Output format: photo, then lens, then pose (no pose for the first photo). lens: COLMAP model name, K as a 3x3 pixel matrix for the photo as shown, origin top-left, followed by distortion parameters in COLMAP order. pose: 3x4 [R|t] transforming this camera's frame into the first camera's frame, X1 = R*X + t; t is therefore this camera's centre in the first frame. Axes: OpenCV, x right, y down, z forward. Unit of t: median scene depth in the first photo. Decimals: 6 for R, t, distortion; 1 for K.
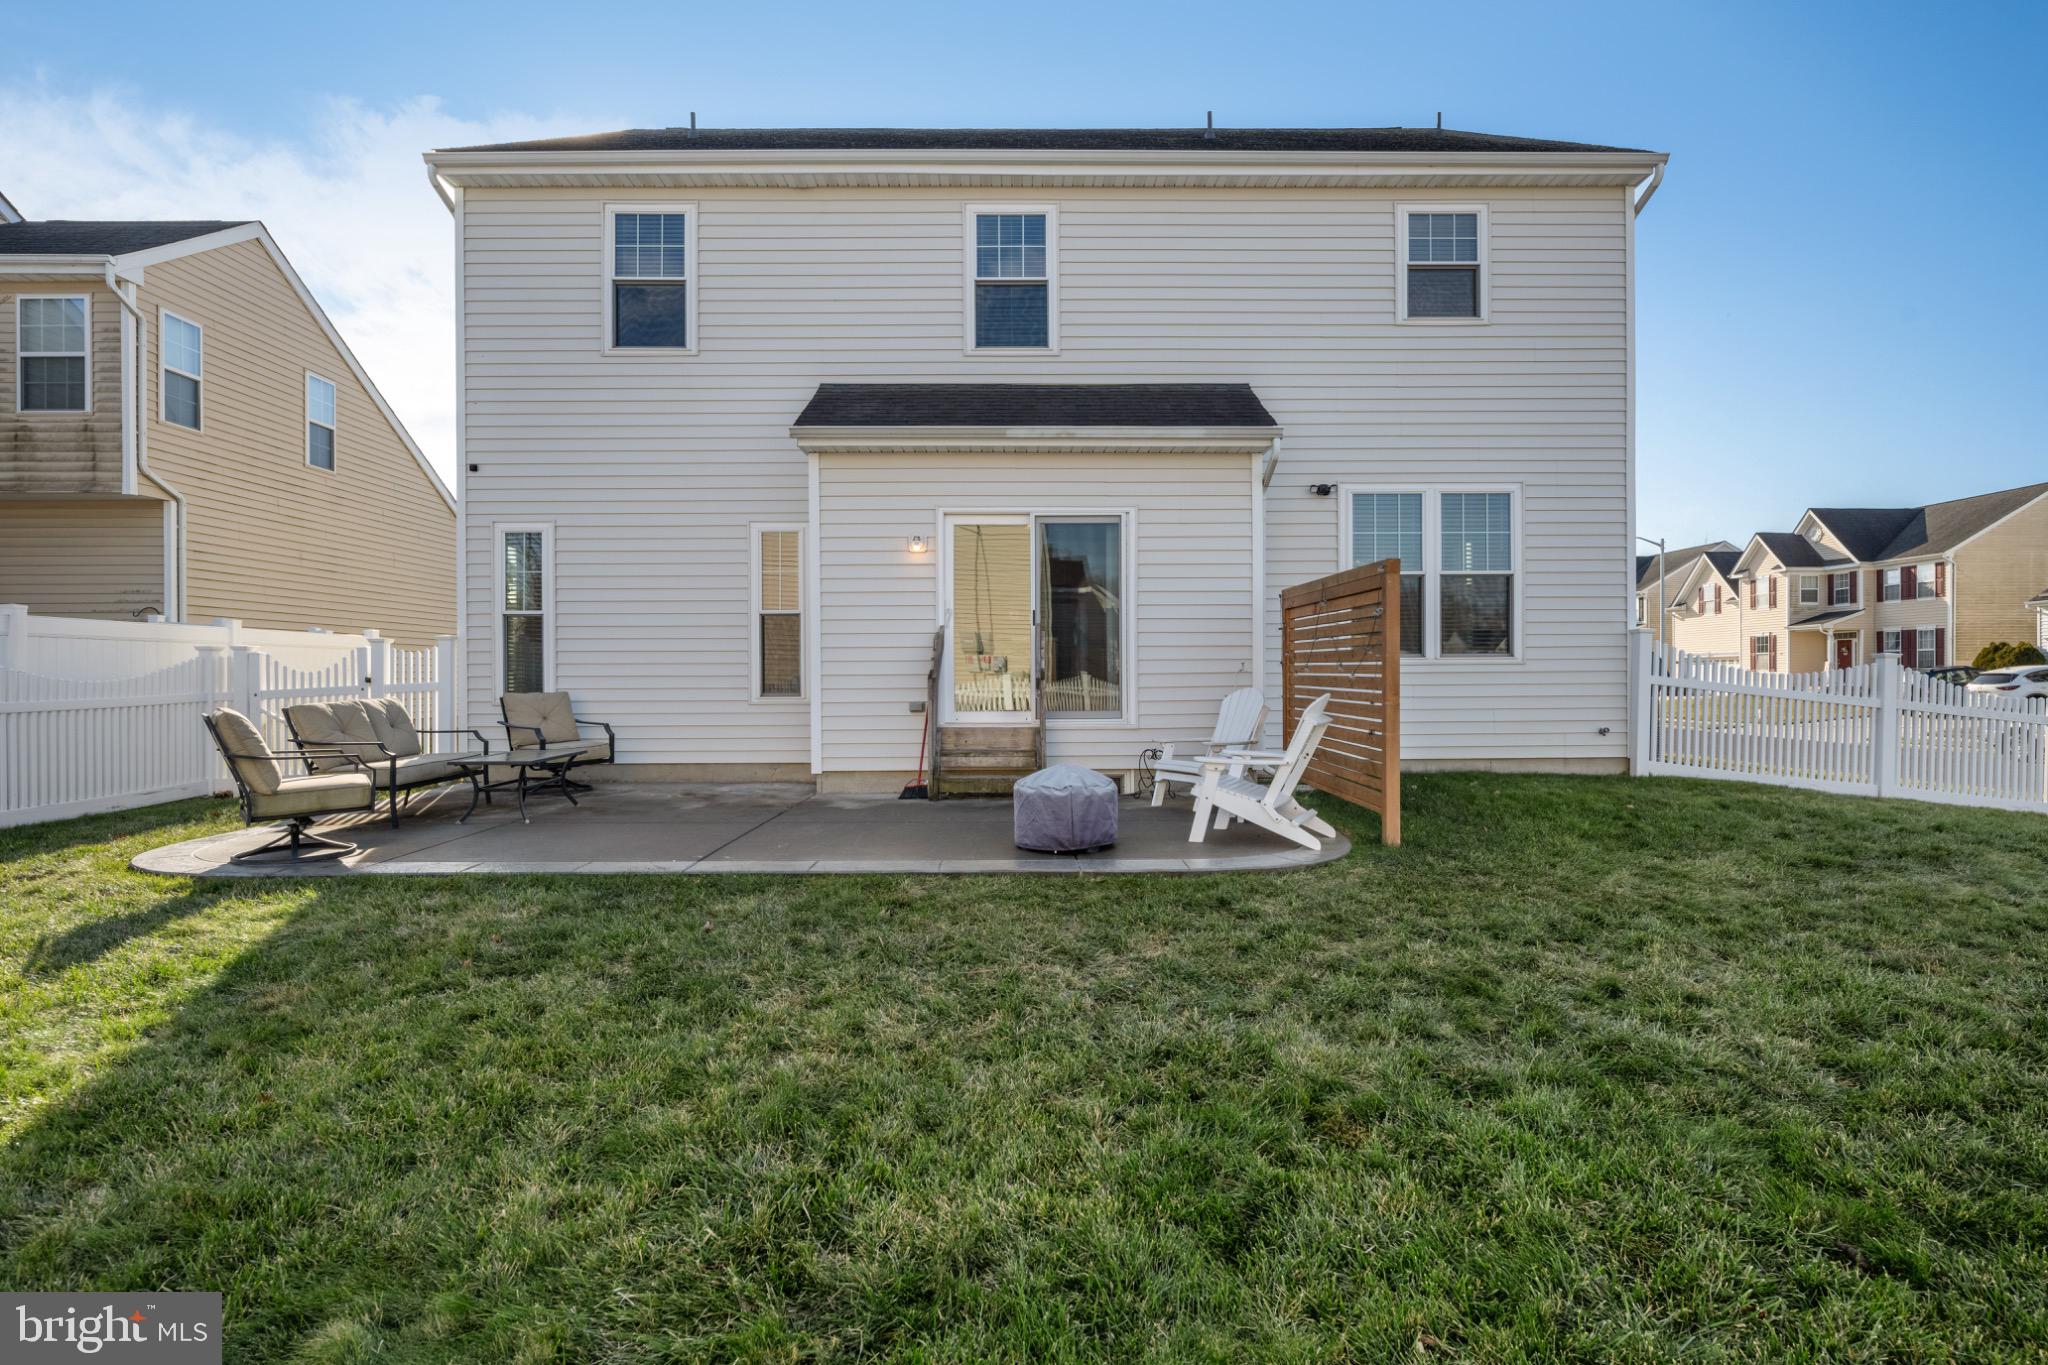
lens RADIAL K [[1040.9, 0, 1026.6], [0, 1040.9, 680.8], [0, 0, 1]] dist [0.014731, -0.000023]
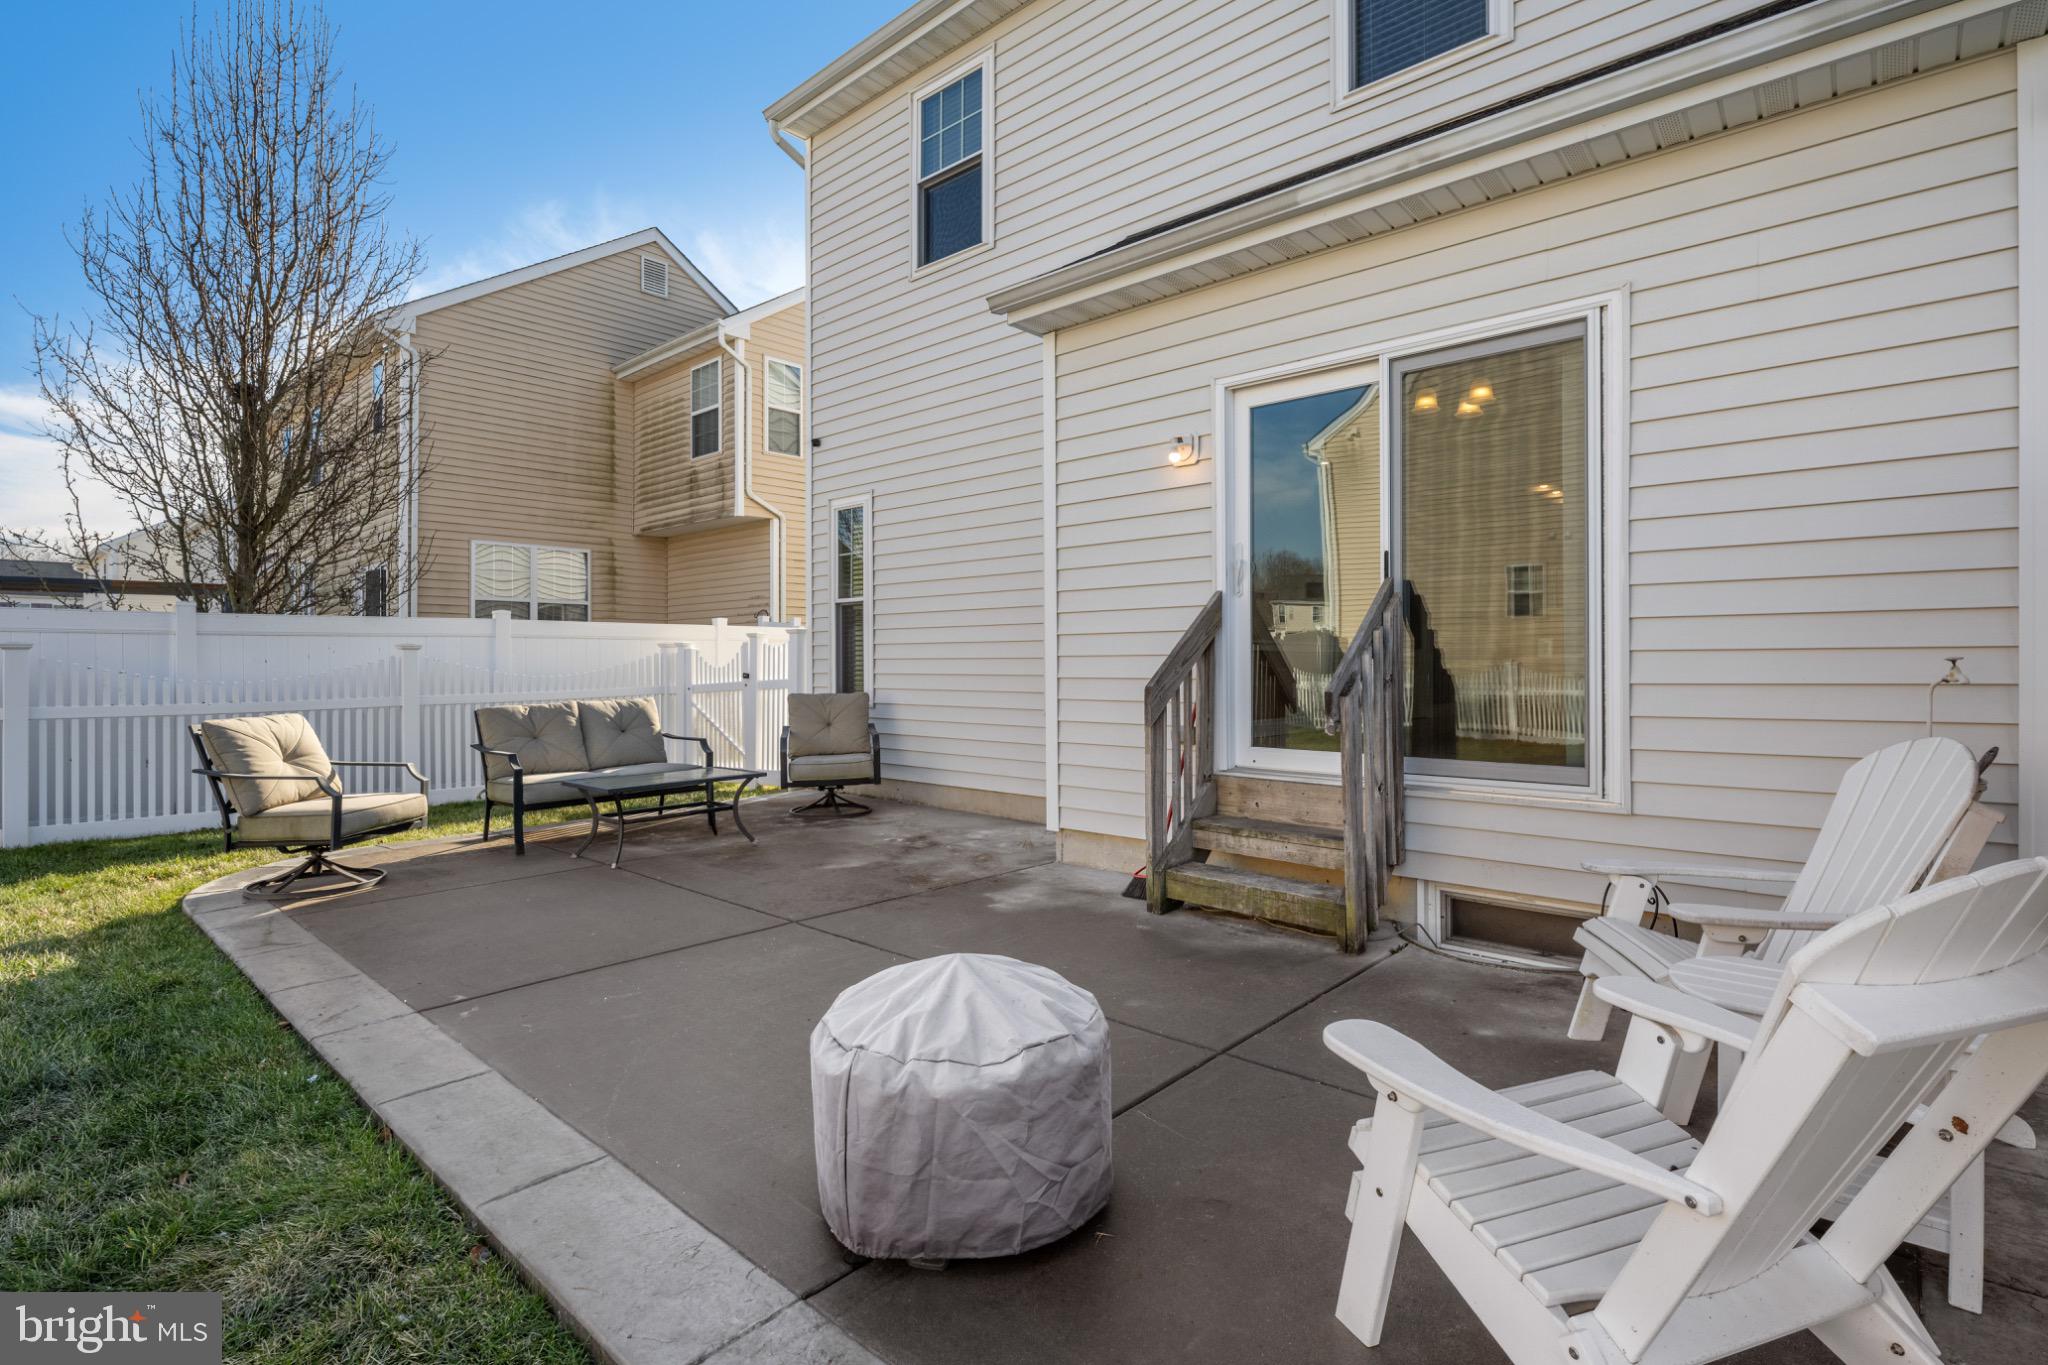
lens RADIAL K [[981.4, 0, 1022.8], [0, 981.4, 663.4], [0, 0, 1]] dist [0.000923, 0.000014]
pose [[0.735899, 0.003027, -0.677085, 0.178933], [-0.004587, 0.999989, -0.000515, -0.012499], [0.677076, 0.003485, 0.735905, 0.496562]]
